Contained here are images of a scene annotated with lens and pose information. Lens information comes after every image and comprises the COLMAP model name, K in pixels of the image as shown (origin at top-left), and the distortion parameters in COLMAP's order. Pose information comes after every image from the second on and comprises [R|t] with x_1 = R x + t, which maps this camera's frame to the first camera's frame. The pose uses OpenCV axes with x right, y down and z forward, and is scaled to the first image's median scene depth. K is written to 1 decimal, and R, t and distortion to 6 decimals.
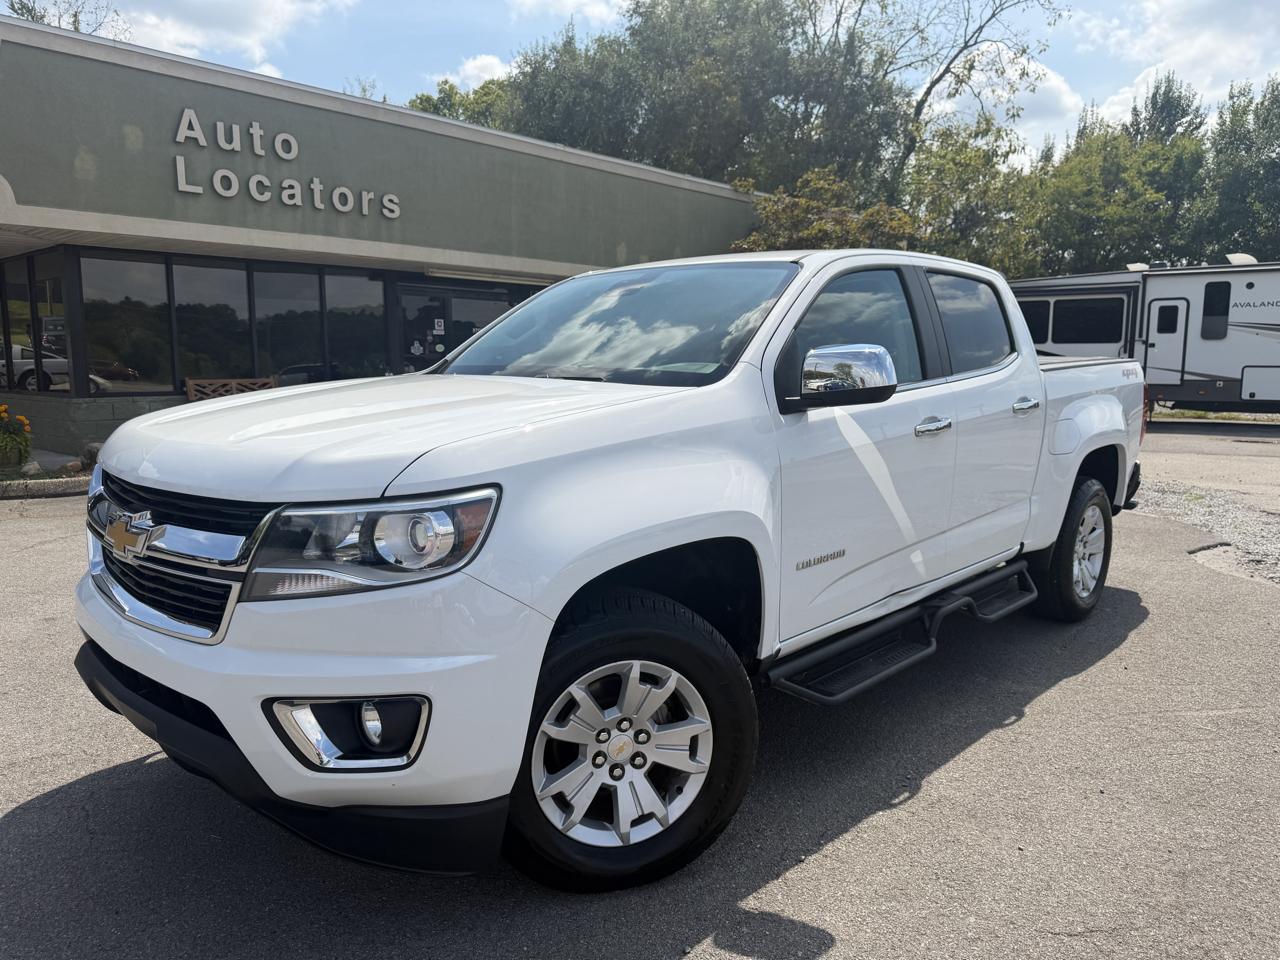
lens RADIAL K [[902.7, 0, 638.1], [0, 902.7, 484.0], [0, 0, 1]] dist [-0.002833, -0.004458]
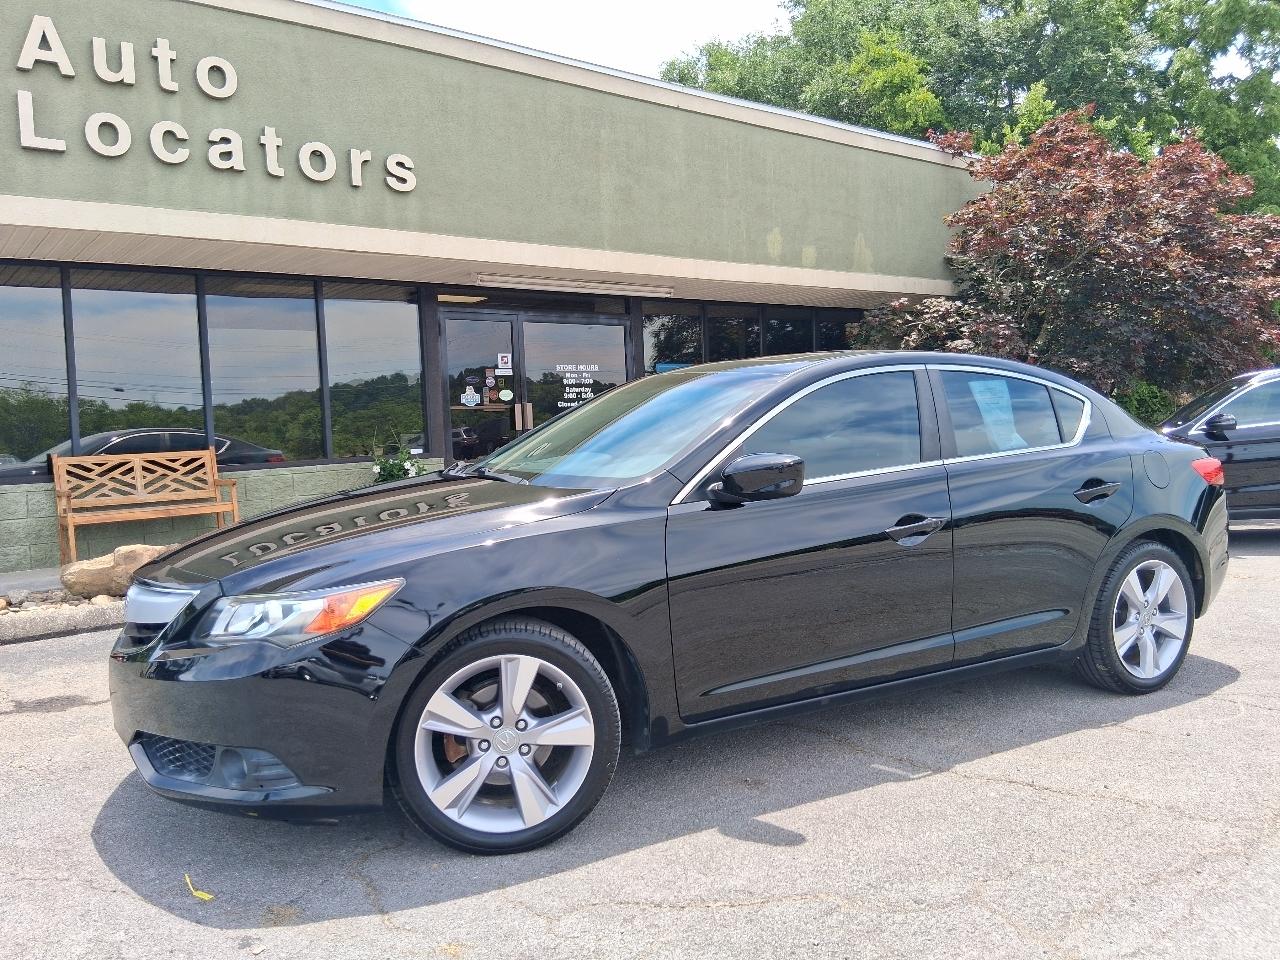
lens RADIAL K [[944.6, 0, 640.0], [0, 944.6, 480.0], [0, 0, 1]] dist [0.052390, -0.090976]
pose [[0.983470, -0.028467, -0.178820, 0.003999], [0.015360, 0.997121, -0.074259, -0.030029], [0.180419, 0.070285, 0.981075, 0.292396]]
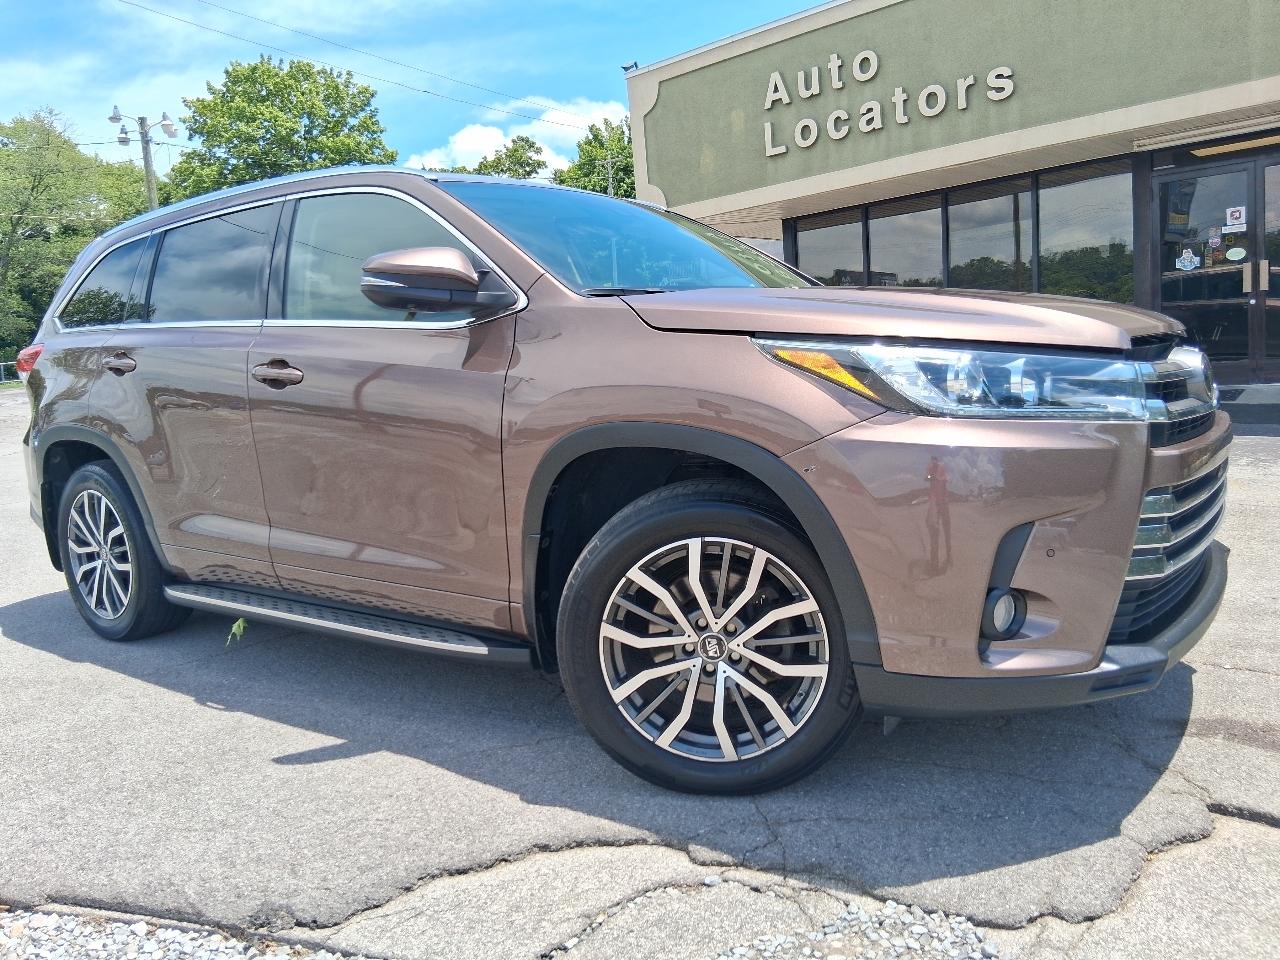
lens RADIAL K [[944.6, 0, 640.0], [0, 944.6, 480.0], [0, 0, 1]] dist [0.052390, -0.090976]
pose [[0.002459, 0.130129, -0.991494, 0.403390], [-0.057662, 0.989866, 0.129772, -0.053736], [0.998333, 0.056852, 0.009937, 0.539486]]
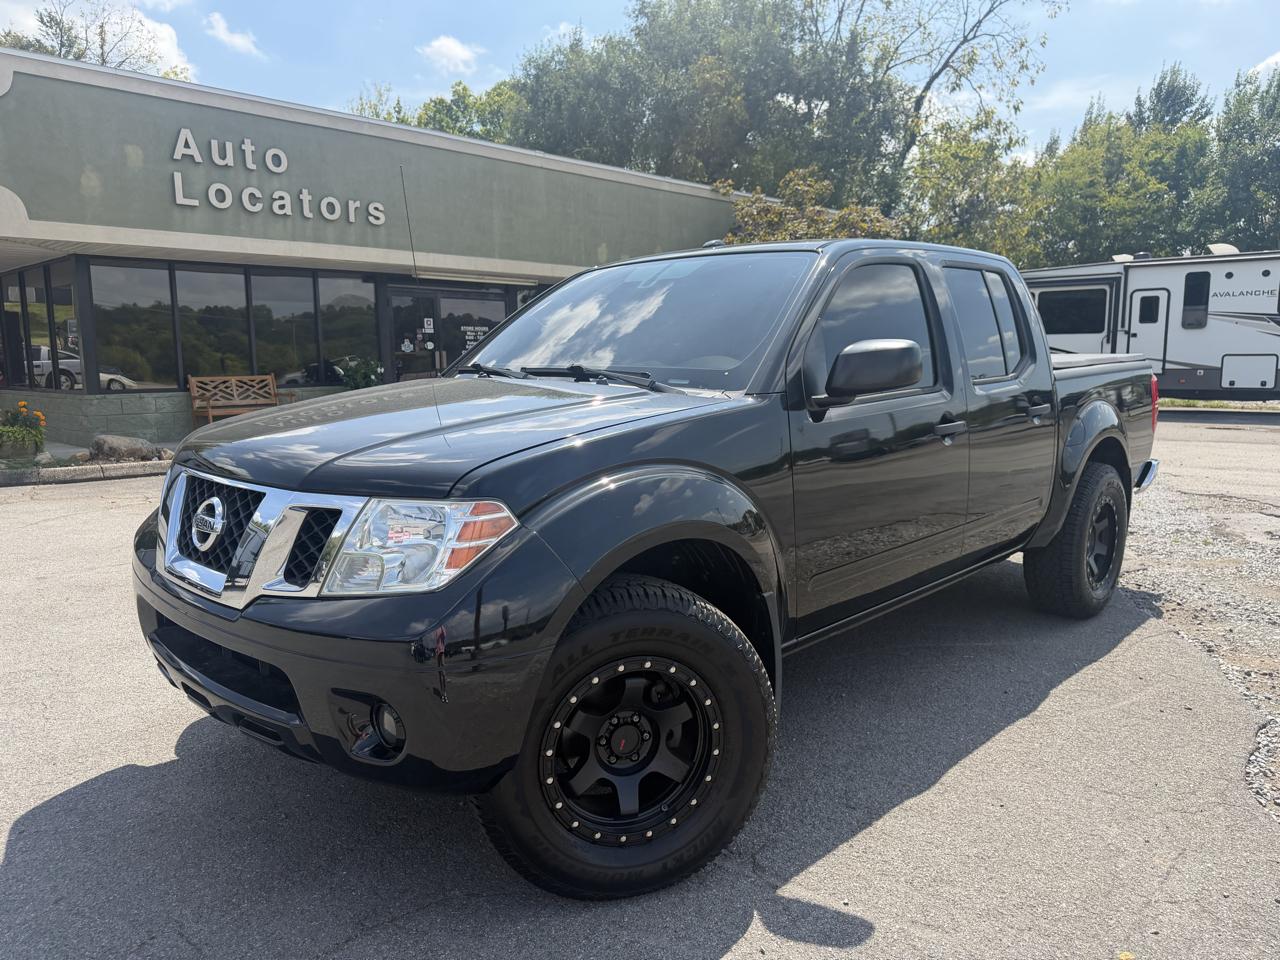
lens RADIAL K [[899.3, 0, 636.0], [0, 899.3, 483.4], [0, 0, 1]] dist [-0.001224, -0.005781]
pose [[0.999550, -0.006047, -0.029385, 0.048185], [0.006203, 0.999967, 0.005220, 0.006899], [0.029352, -0.005400, 0.999555, -0.046373]]
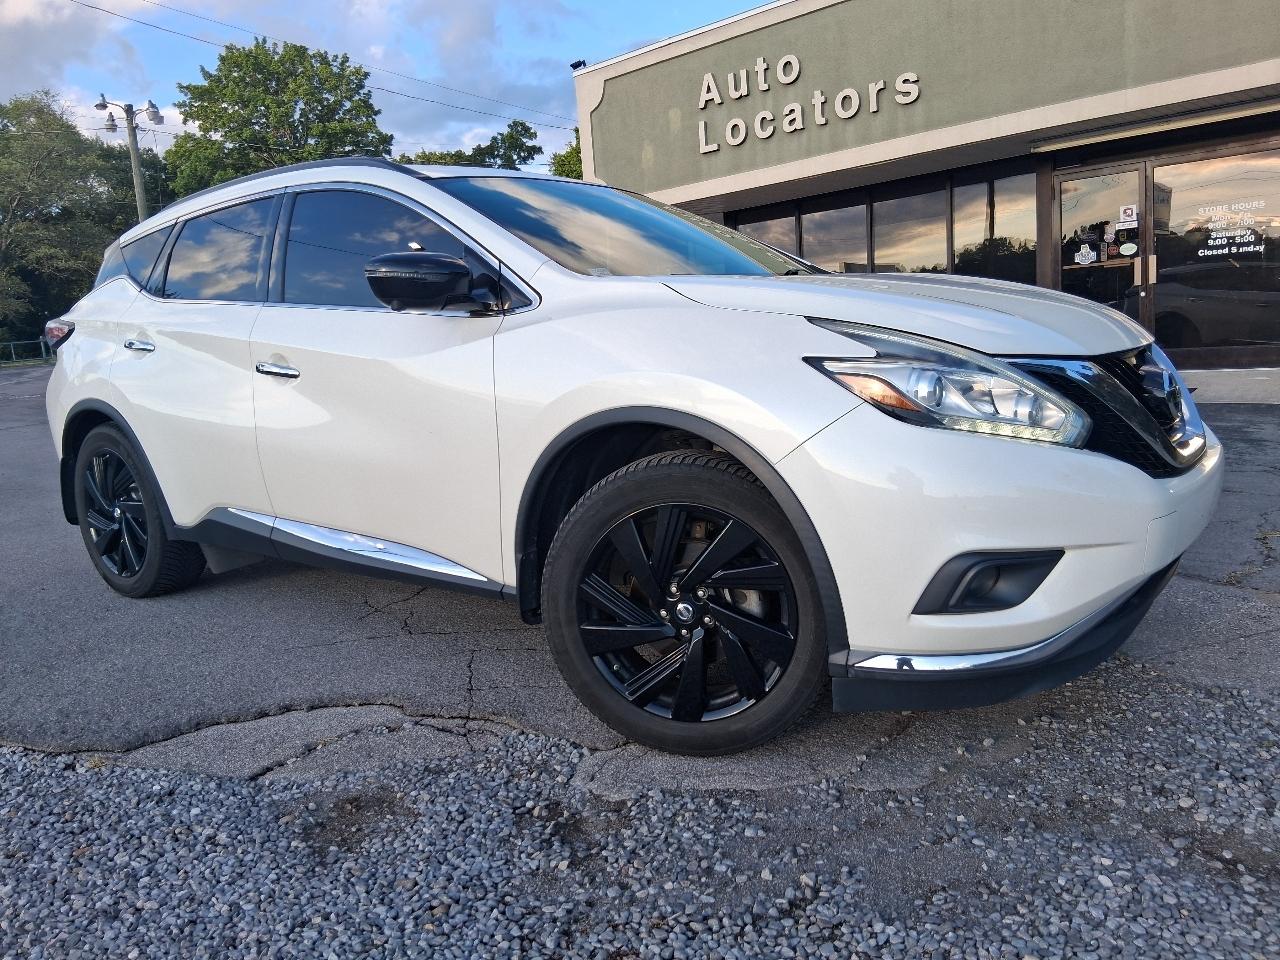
lens RADIAL K [[944.6, 0, 640.0], [0, 944.6, 480.0], [0, 0, 1]] dist [0.052390, -0.090976]
pose [[0.000555, 0.144393, -0.989520, 0.447509], [-0.064251, 0.987481, 0.144059, -0.056485], [0.997934, 0.063498, 0.009826, 0.587672]]
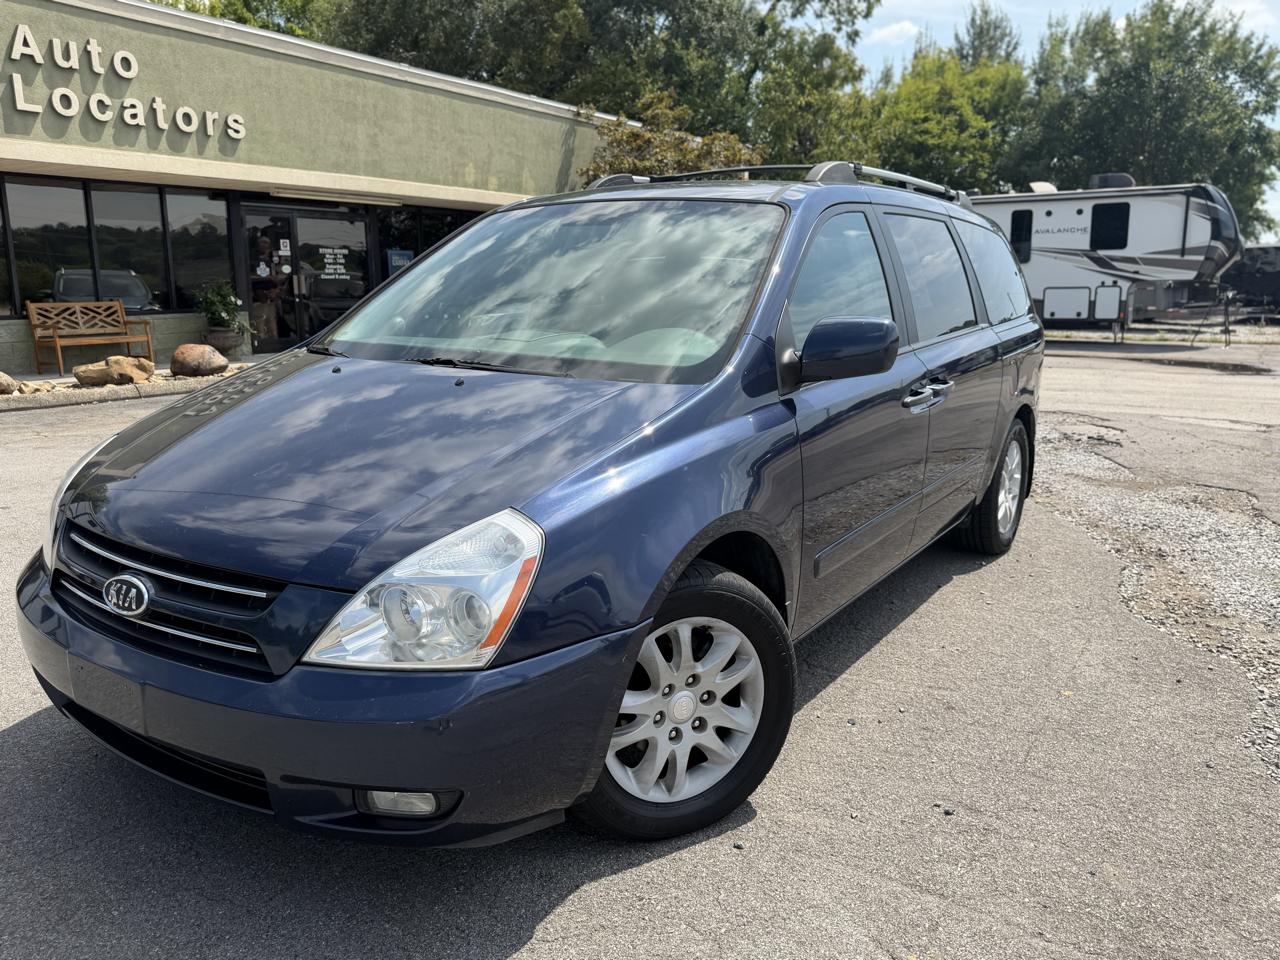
lens RADIAL K [[953.7, 0, 650.0], [0, 953.7, 481.0], [0, 0, 1]] dist [-0.015497, 0.002715]
pose [[0.985317, -0.034925, 0.167125, -0.009185], [0.023151, 0.997144, 0.071890, 0.013402], [-0.169158, -0.066965, 0.983311, -0.101302]]
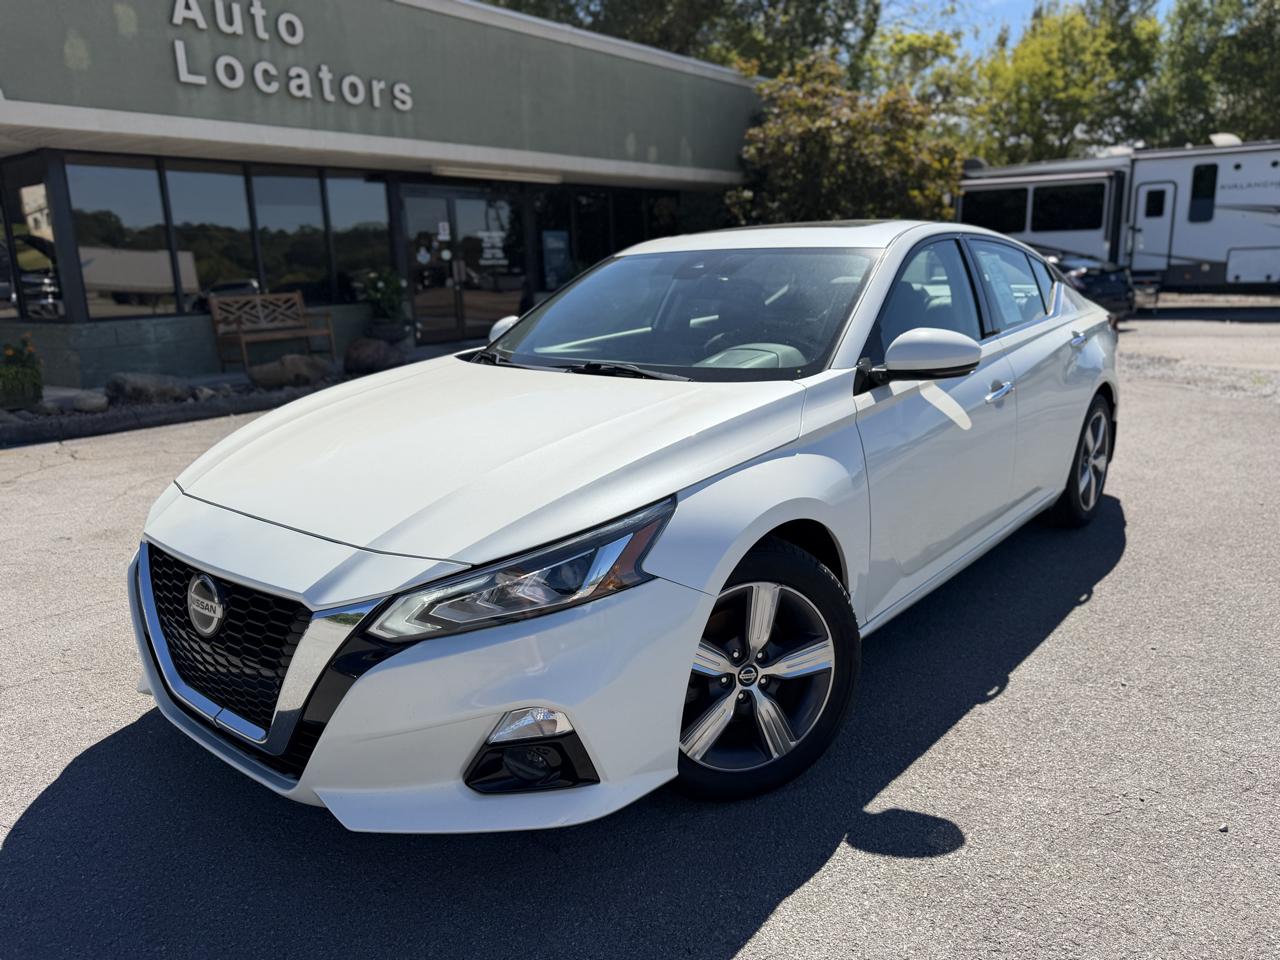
lens RADIAL K [[902.5, 0, 640.0], [0, 902.5, 480.0], [0, 0, 1]] dist [-0.007501, -0.002723]
pose [[0.996171, -0.051270, 0.070815, -0.090164], [0.044090, 0.994062, 0.099487, -0.003482], [-0.075496, -0.095984, 0.992516, 0.034530]]
